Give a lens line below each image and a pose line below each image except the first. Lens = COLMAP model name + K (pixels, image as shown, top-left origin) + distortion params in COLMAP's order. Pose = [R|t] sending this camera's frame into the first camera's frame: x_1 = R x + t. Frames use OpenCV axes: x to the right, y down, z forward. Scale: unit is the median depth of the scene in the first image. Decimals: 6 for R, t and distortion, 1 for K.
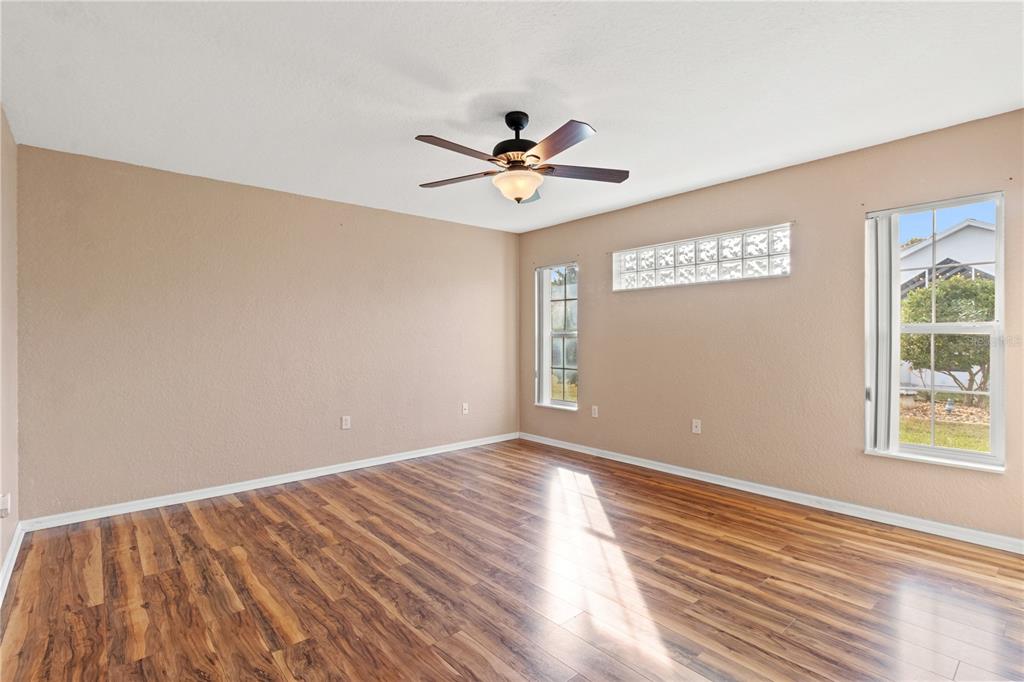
lens RADIAL K [[498.4, 0, 514.1], [0, 498.4, 335.3], [0, 0, 1]] dist [0.026229, -0.000399]
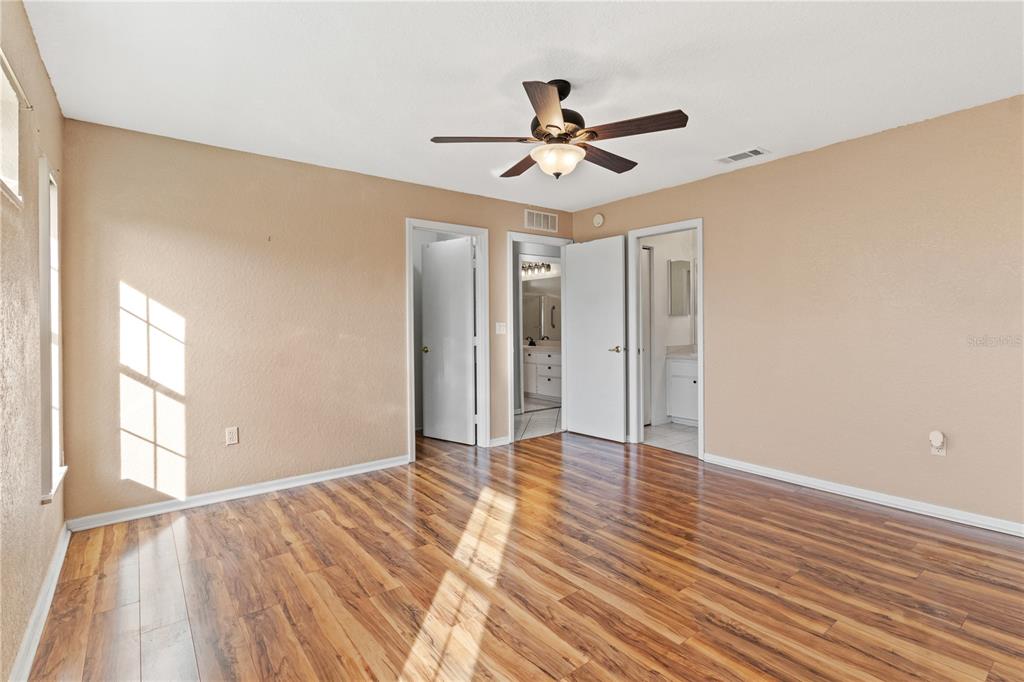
lens RADIAL K [[498.4, 0, 511.9], [0, 498.4, 335.0], [0, 0, 1]] dist [0.026229, -0.000399]
pose [[-0.998107, 0.013756, 0.059945, 0.038167], [0.014976, 0.999689, 0.019945, 0.006033], [-0.059652, 0.020805, -0.998002, 1.750333]]
